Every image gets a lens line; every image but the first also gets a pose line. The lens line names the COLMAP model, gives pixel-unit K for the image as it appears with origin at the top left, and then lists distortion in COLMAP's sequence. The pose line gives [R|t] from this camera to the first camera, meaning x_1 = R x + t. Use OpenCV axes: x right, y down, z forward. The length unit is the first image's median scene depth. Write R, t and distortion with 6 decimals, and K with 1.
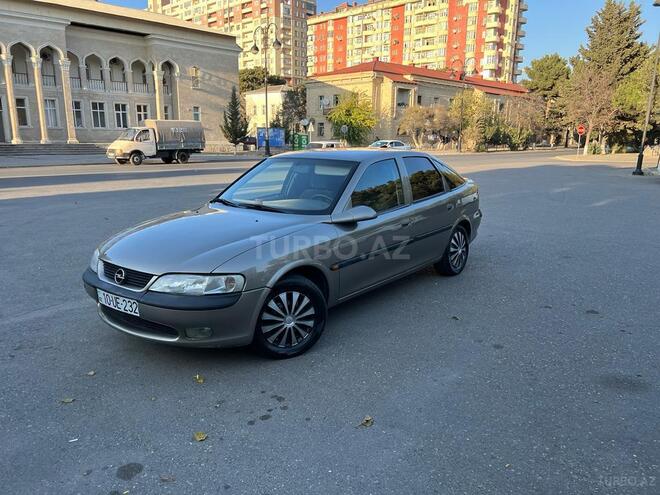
lens RADIAL K [[512.2, 0, 330.0], [0, 512.2, 247.5], [0, 0, 1]] dist [0.039044, -0.036129]
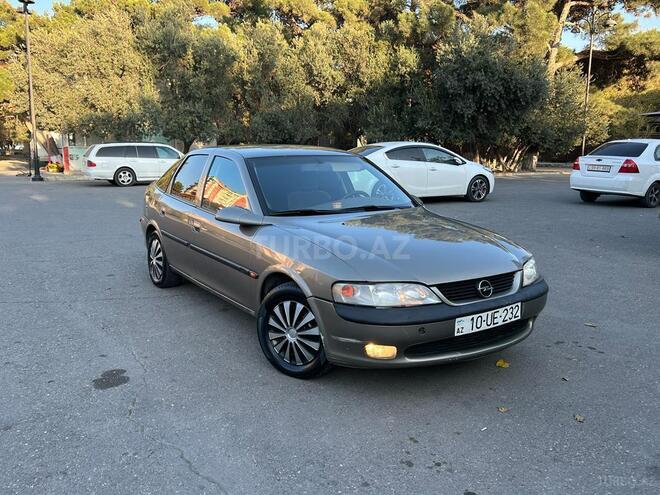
lens RADIAL K [[600.9, 0, 319.9], [0, 600.9, 234.9], [0, 0, 1]] dist [0.024138, -0.024809]
pose [[0.306477, -0.141708, 0.941271, -0.209893], [0.198437, 0.976642, 0.082422, -0.024797], [-0.930964, 0.161523, 0.327439, 0.135346]]
